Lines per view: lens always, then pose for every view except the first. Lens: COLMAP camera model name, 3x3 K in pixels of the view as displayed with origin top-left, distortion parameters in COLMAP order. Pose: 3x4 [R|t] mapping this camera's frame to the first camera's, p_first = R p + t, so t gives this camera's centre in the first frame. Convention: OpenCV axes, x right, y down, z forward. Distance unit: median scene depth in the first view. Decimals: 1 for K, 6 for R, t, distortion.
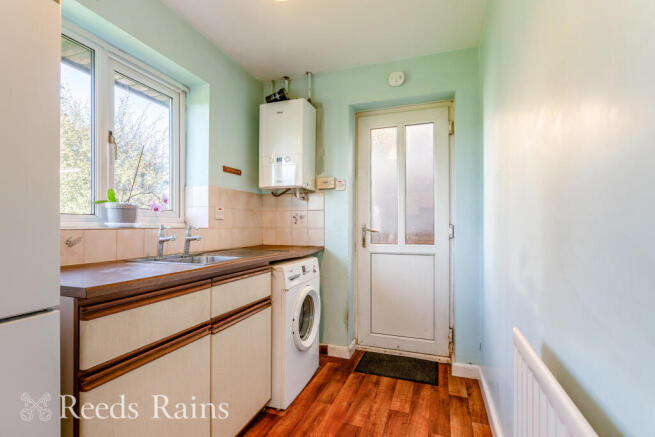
lens RADIAL K [[305.5, 0, 327.9], [0, 305.5, 221.9], [0, 0, 1]] dist [0.002852, 0.001480]
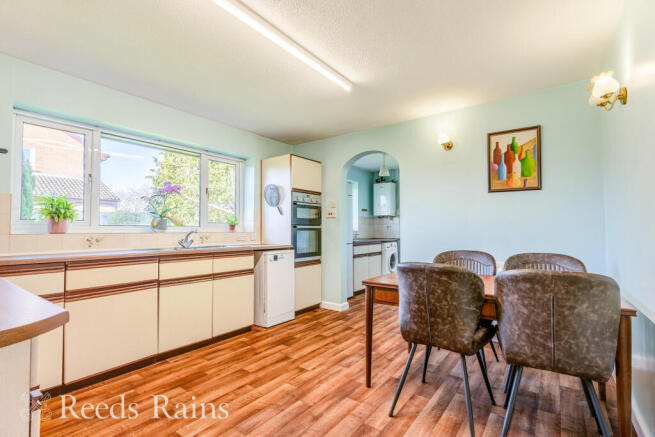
lens RADIAL K [[305.5, 0, 325.8], [0, 305.5, 218.2], [0, 0, 1]] dist [0.002852, 0.001480]
pose [[0.960623, -0.011115, -0.277634, 0.116042], [0.004824, 0.999716, -0.023331, -0.031583], [0.277814, 0.021074, 0.960404, -1.751632]]
